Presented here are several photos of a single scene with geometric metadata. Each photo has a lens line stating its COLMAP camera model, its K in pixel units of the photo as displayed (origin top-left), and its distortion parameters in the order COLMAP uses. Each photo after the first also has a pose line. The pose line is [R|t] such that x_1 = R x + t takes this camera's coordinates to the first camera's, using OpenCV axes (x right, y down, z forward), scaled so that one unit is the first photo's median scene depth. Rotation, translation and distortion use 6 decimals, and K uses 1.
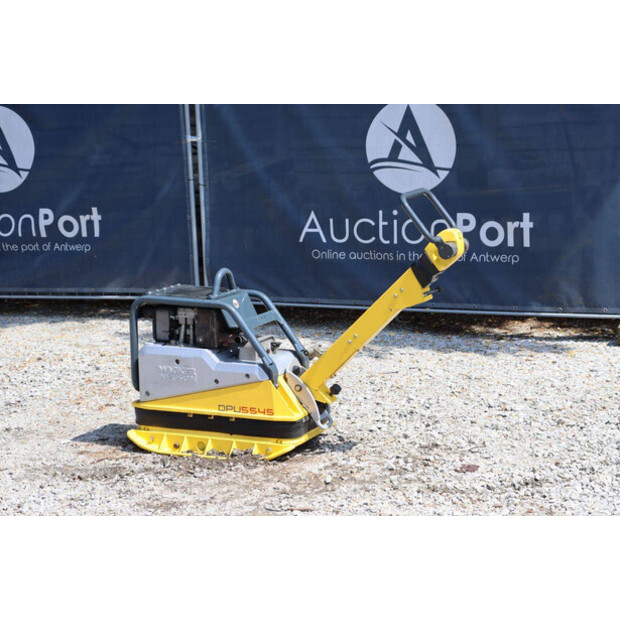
lens RADIAL K [[1449.6, 0, 317.5], [0, 1449.6, 310.8], [0, 0, 1]] dist [0.371734, 0.927797]
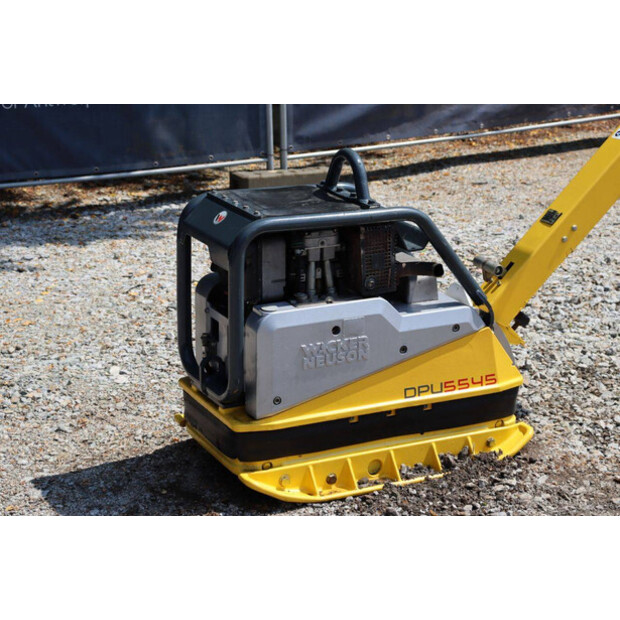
lens RADIAL K [[1449.6, 0, 317.5], [0, 1449.6, 310.8], [0, 0, 1]] dist [0.371734, 0.927797]
pose [[0.620548, -0.202485, 0.757575, -0.364303], [0.108482, 0.978965, 0.172798, -0.047666], [-0.776628, -0.025046, 0.629461, 0.474020]]
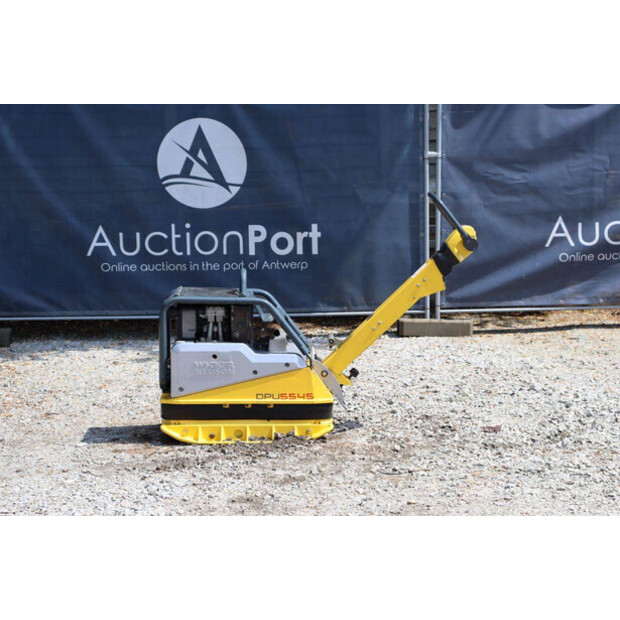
lens RADIAL K [[1449.6, 0, 317.5], [0, 1449.6, 310.8], [0, 0, 1]] dist [0.371734, 0.927797]
pose [[0.892183, -0.042656, 0.449655, -0.362215], [0.053475, 0.998504, -0.011381, 0.012472], [-0.448497, 0.034199, 0.893130, 0.008068]]
